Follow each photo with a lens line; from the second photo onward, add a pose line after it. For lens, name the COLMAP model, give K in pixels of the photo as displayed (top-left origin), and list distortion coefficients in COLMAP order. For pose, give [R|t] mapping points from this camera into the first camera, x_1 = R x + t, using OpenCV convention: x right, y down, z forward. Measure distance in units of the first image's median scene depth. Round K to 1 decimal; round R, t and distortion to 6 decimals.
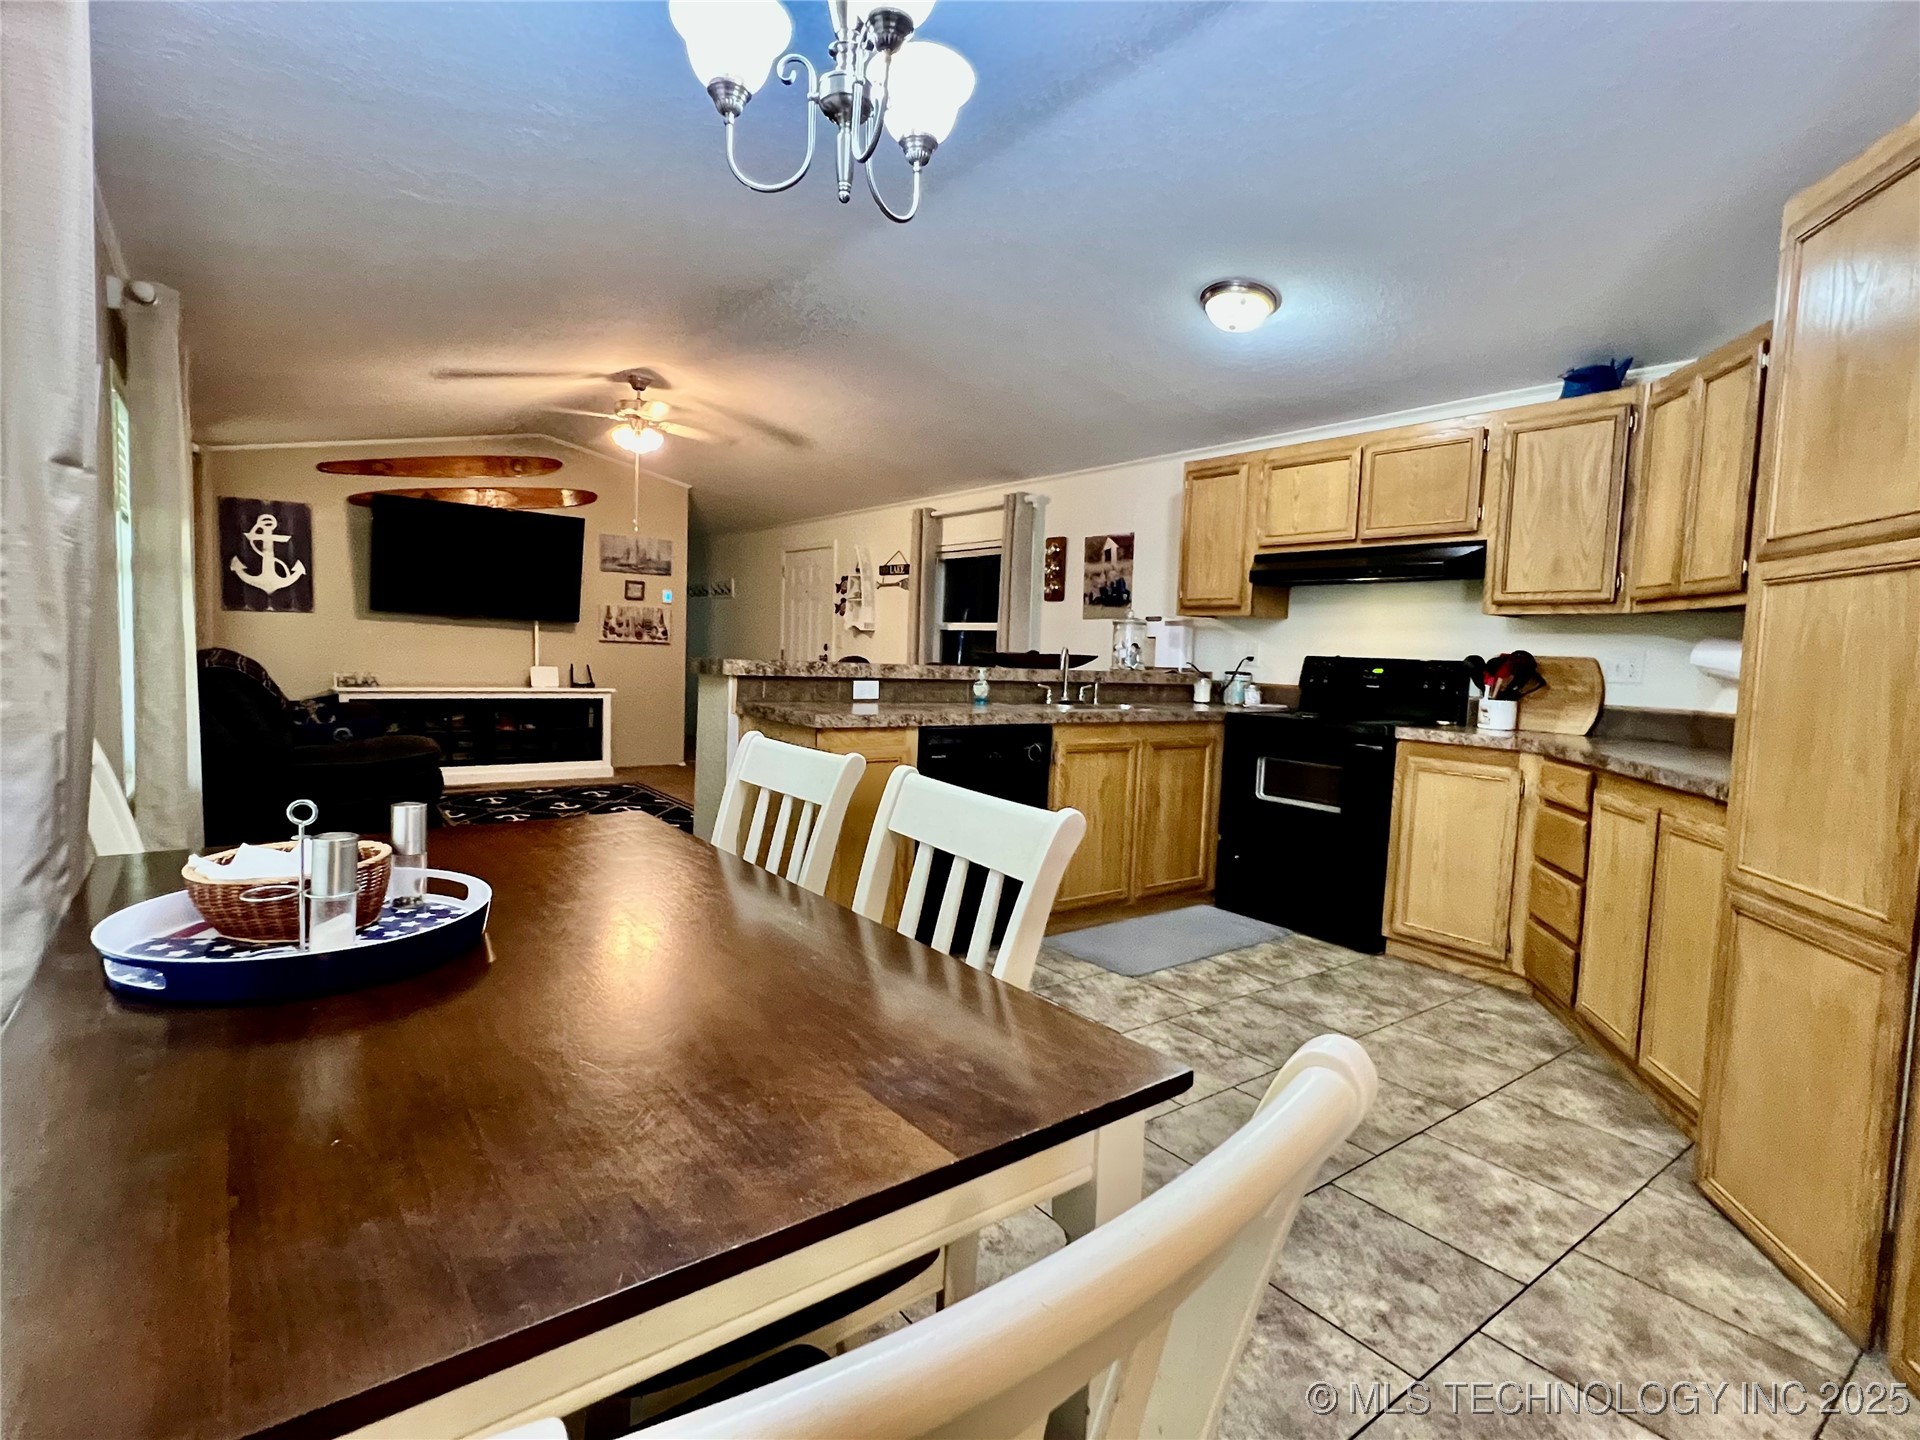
lens RADIAL K [[943.0, 0, 943.7], [0, 943.0, 724.8], [0, 0, 1]] dist [-0.004231, 0.001701]
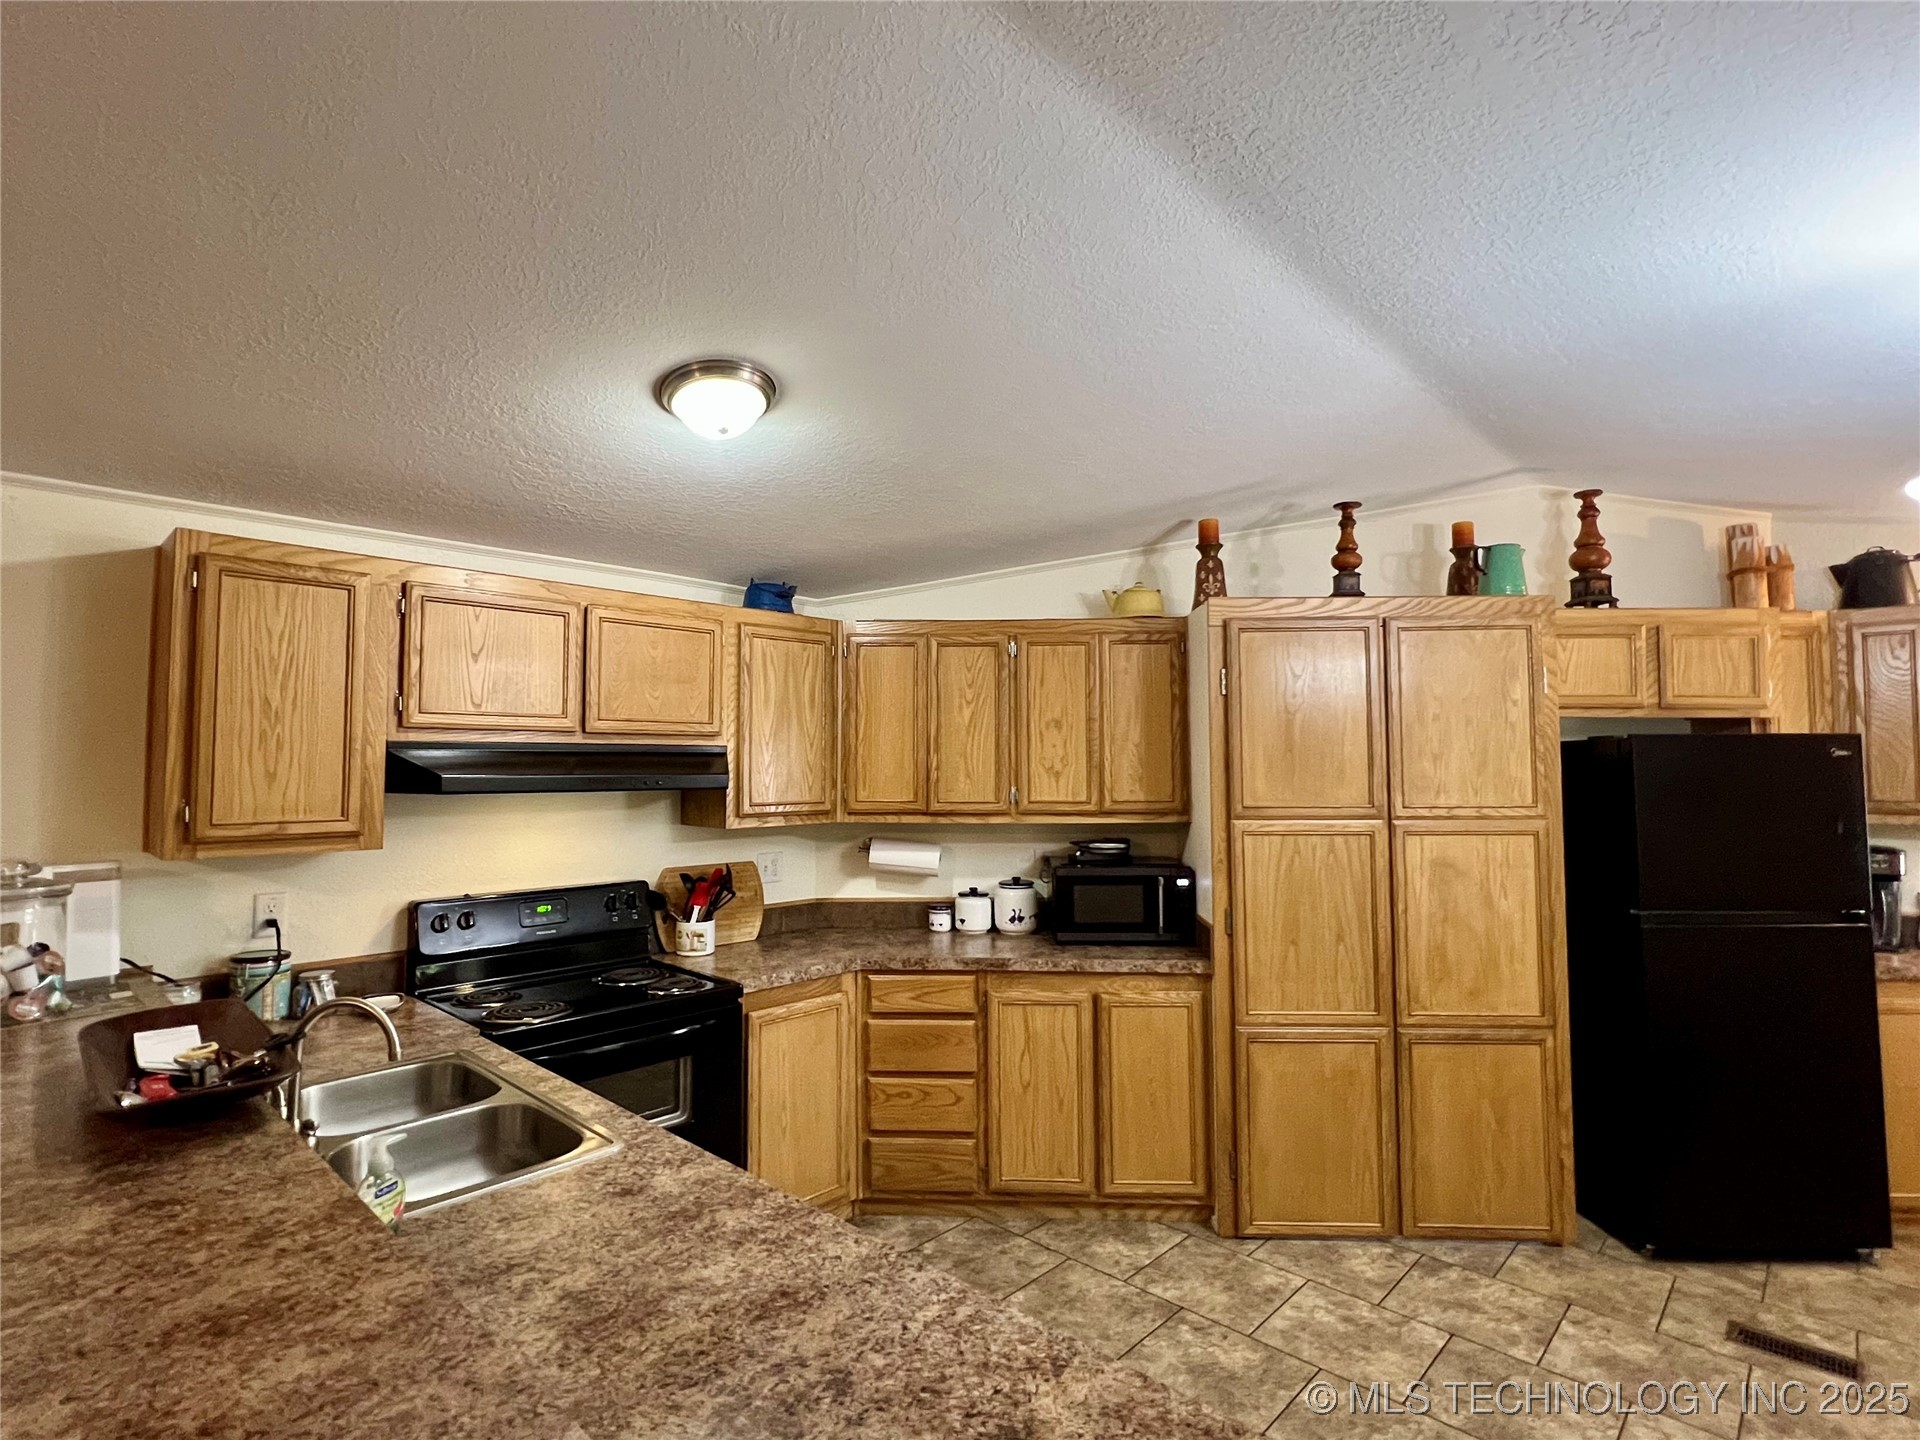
lens RADIAL K [[943.0, 0, 955.3], [0, 943.0, 724.3], [0, 0, 1]] dist [-0.004231, 0.001701]
pose [[-0.168315, 0.007859, 0.985702, -0.362186], [0.078790, 0.996876, 0.005506, -0.217350], [-0.982579, 0.078590, -0.168409, 0.990810]]
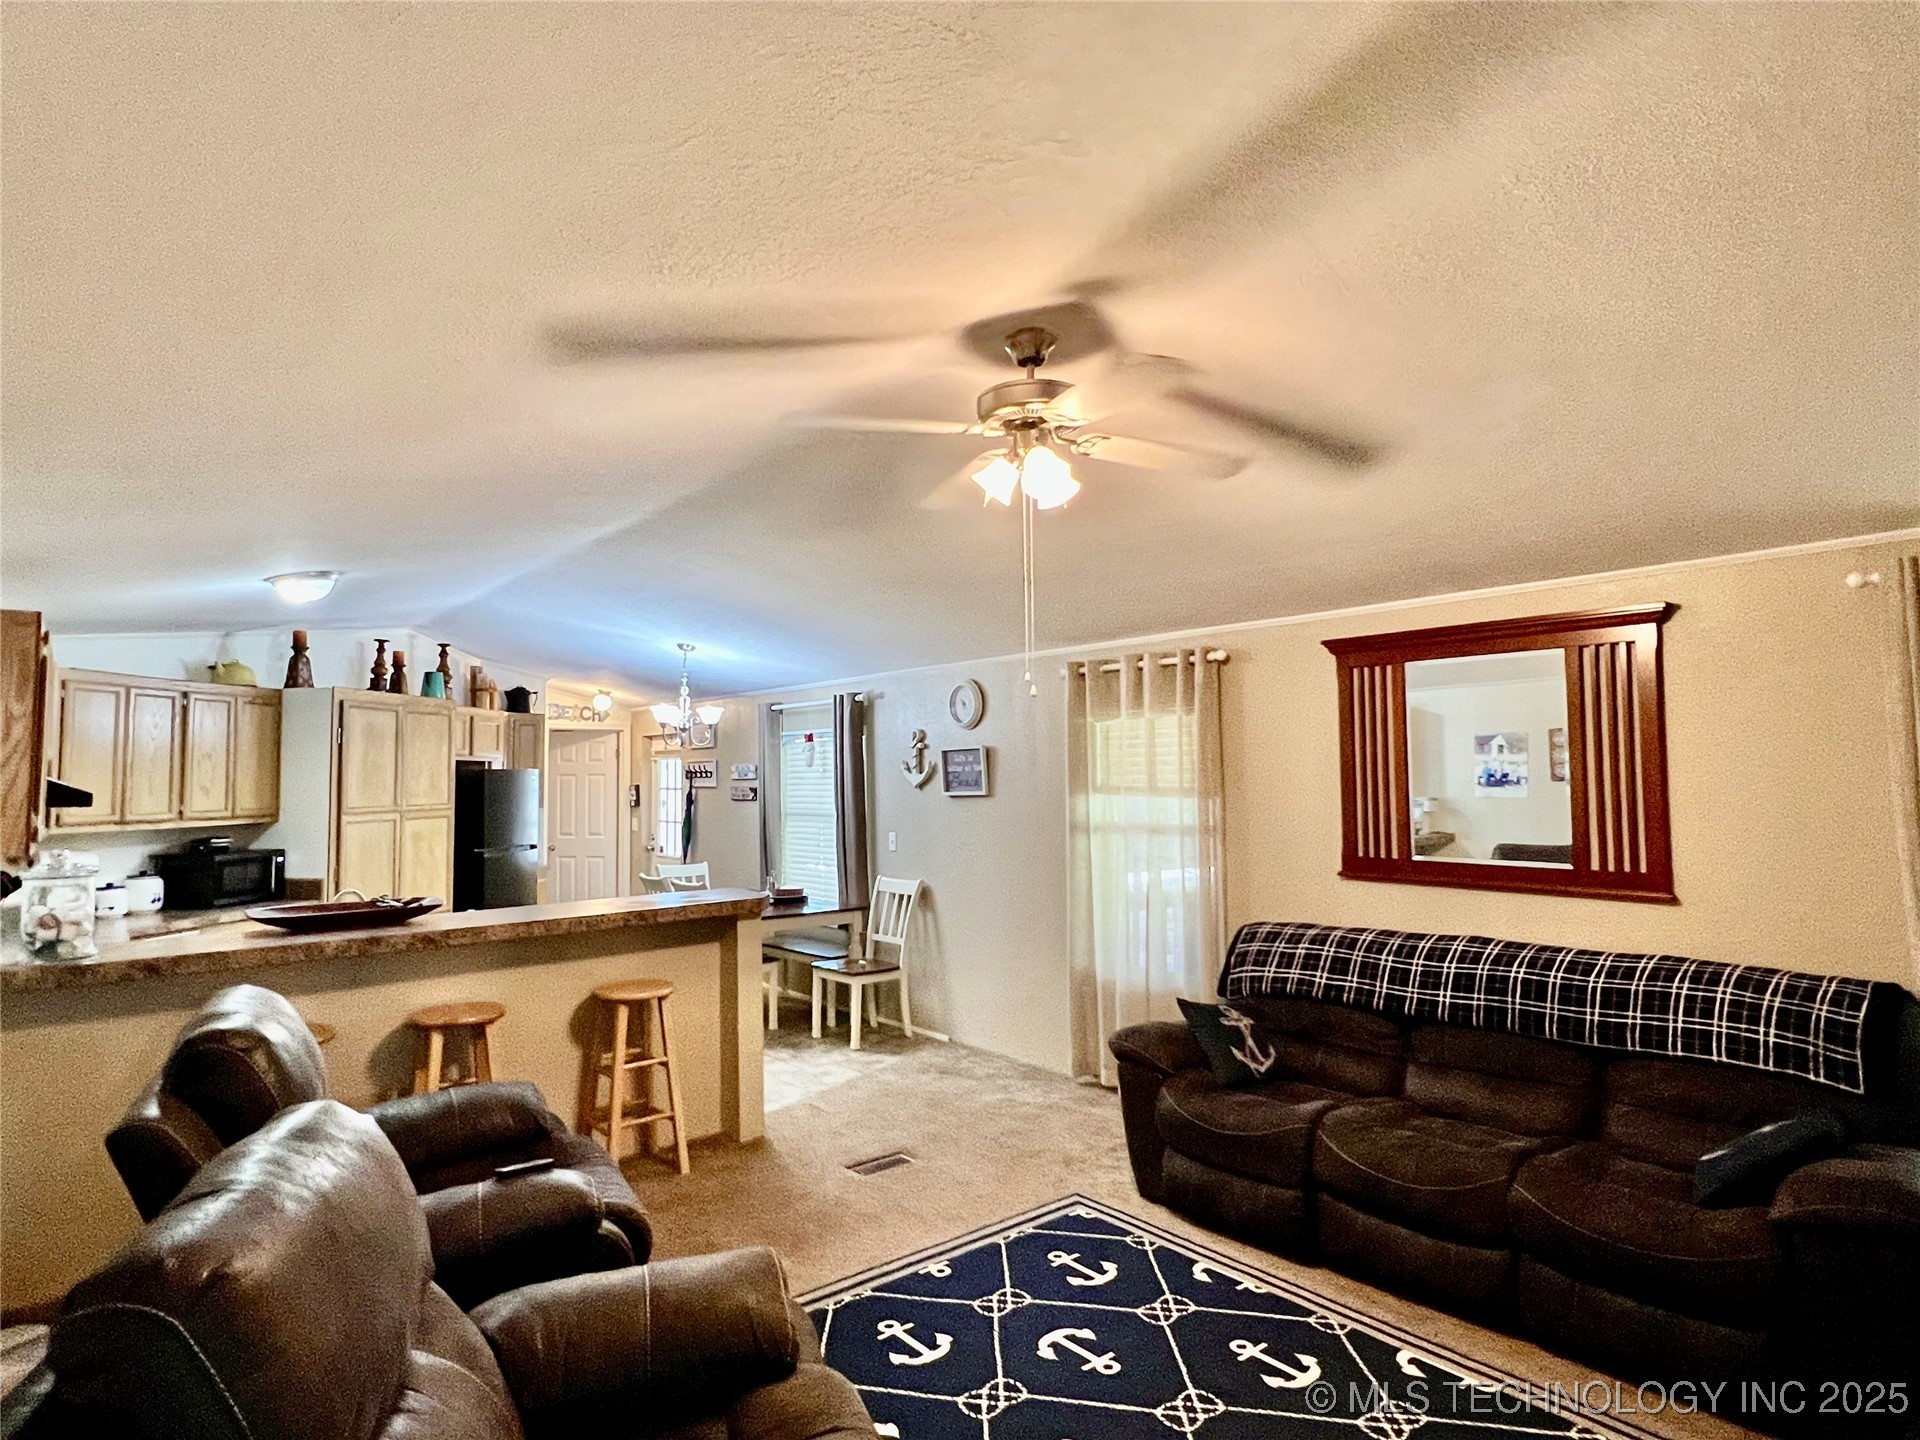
lens RADIAL K [[1062.8, 0, 958.4], [0, 1062.8, 719.3], [0, 0, 1]] dist [0.000070, 0.000026]
pose [[-0.997818, -0.030065, -0.058784, -0.438720], [-0.031608, 0.999175, 0.025492, -0.348654], [0.057969, 0.027295, -0.997945, 2.531845]]
